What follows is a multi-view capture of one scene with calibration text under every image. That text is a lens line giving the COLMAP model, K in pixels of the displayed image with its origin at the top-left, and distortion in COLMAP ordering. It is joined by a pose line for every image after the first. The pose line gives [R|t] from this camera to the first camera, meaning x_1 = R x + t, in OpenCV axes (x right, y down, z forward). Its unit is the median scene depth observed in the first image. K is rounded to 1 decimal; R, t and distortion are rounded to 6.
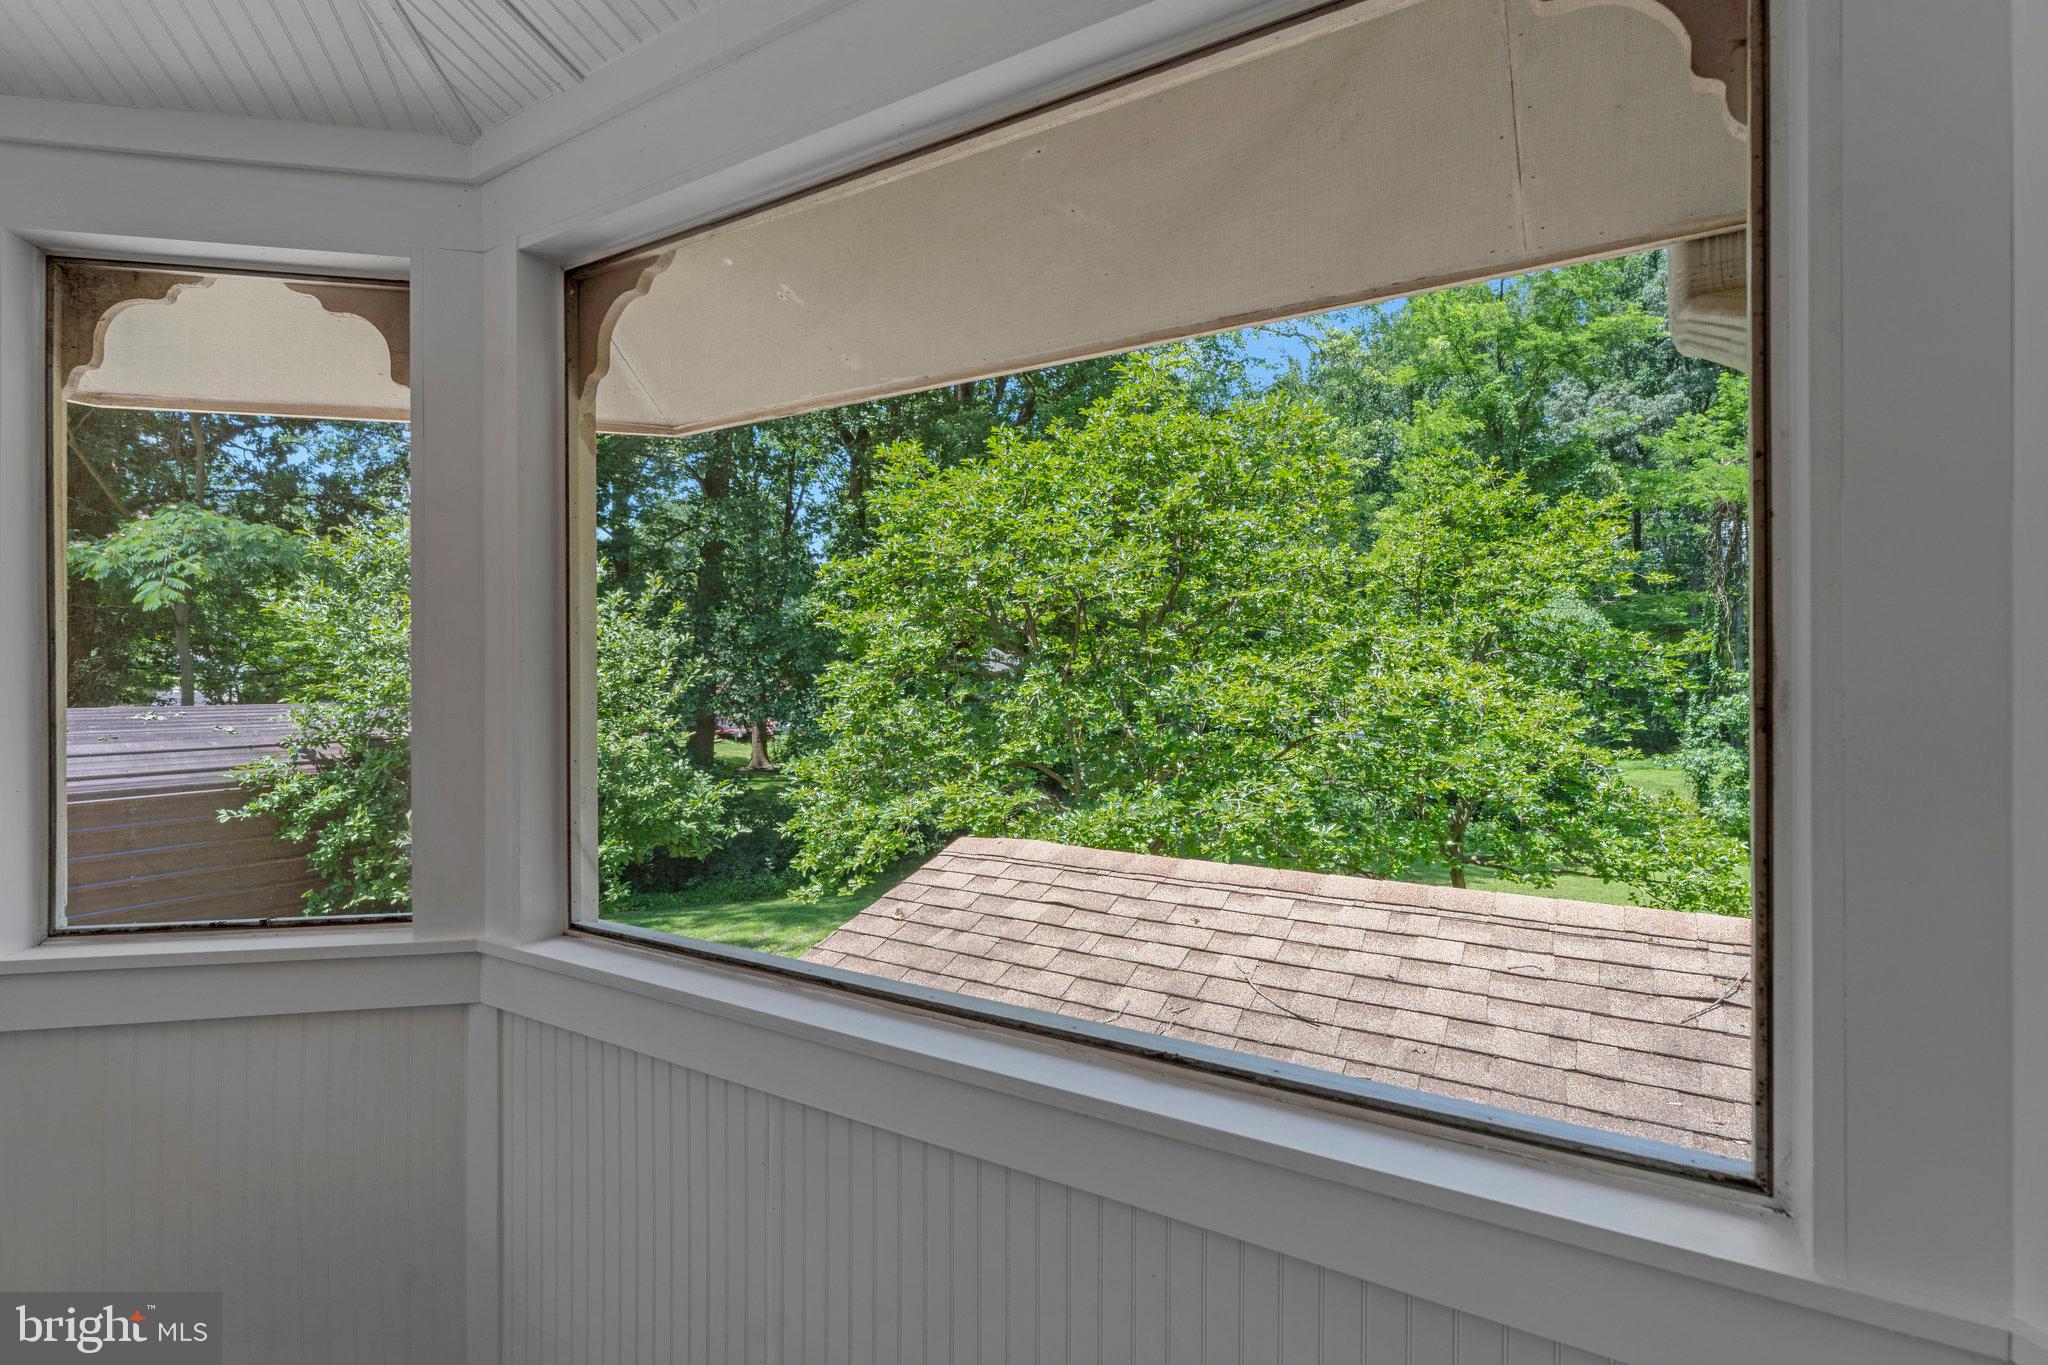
lens RADIAL K [[993.1, 0, 1024.4], [0, 993.1, 690.1], [0, 0, 1]] dist [-0.006612, -0.000702]
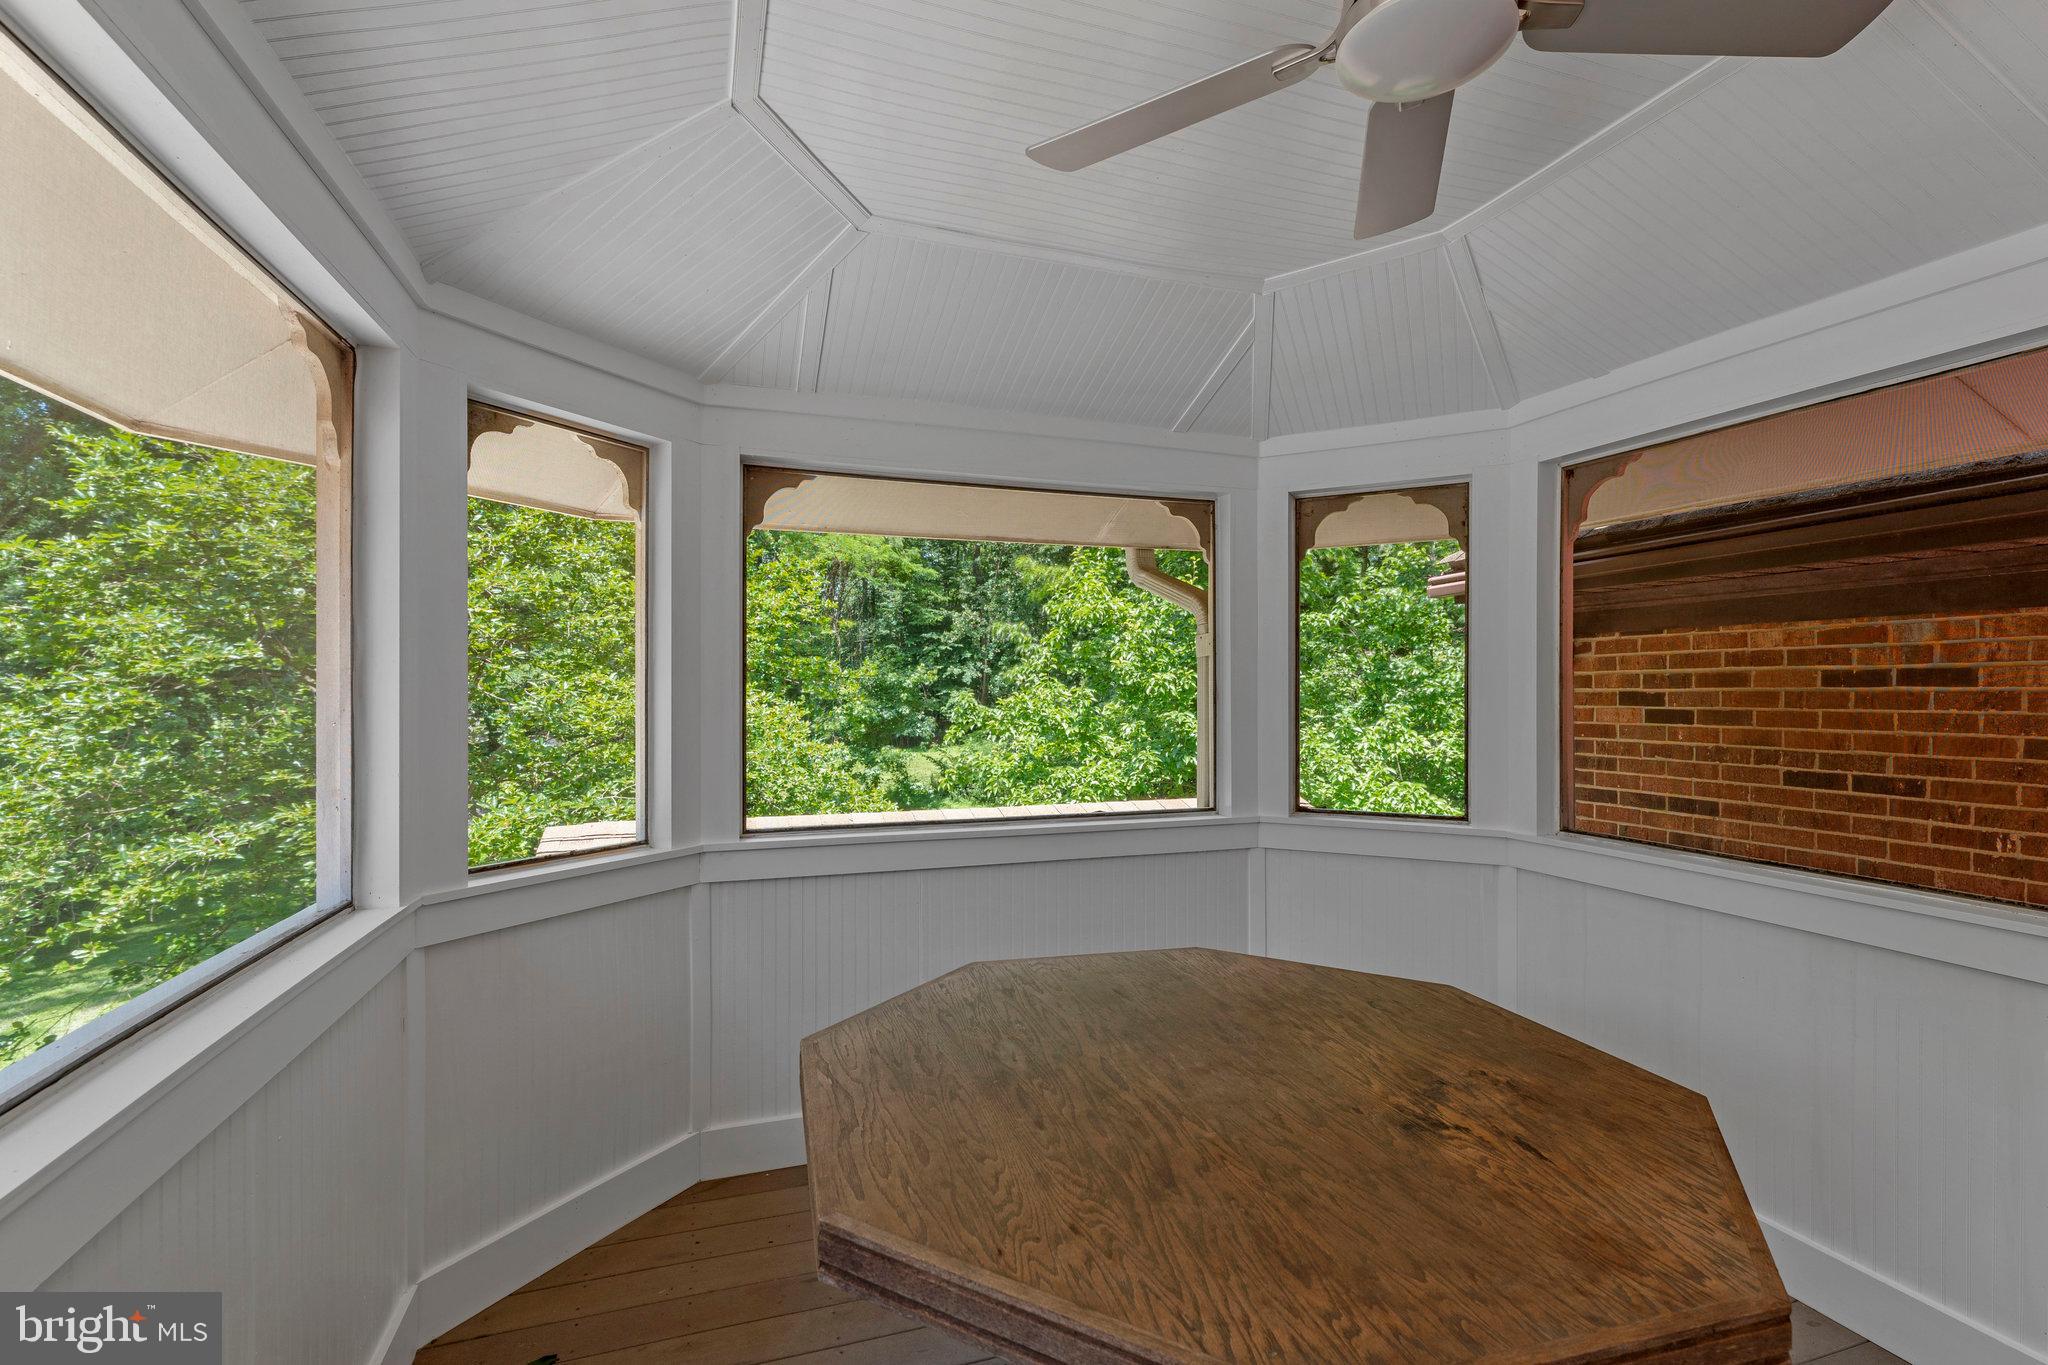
lens RADIAL K [[993.1, 0, 1024.4], [0, 993.1, 690.1], [0, 0, 1]] dist [-0.006612, -0.000702]
pose [[0.647236, -0.006194, 0.762264, -1.468754], [0.018511, 0.999800, -0.007593, 0.009763], [-0.762065, 0.019025, 0.647221, -0.520861]]
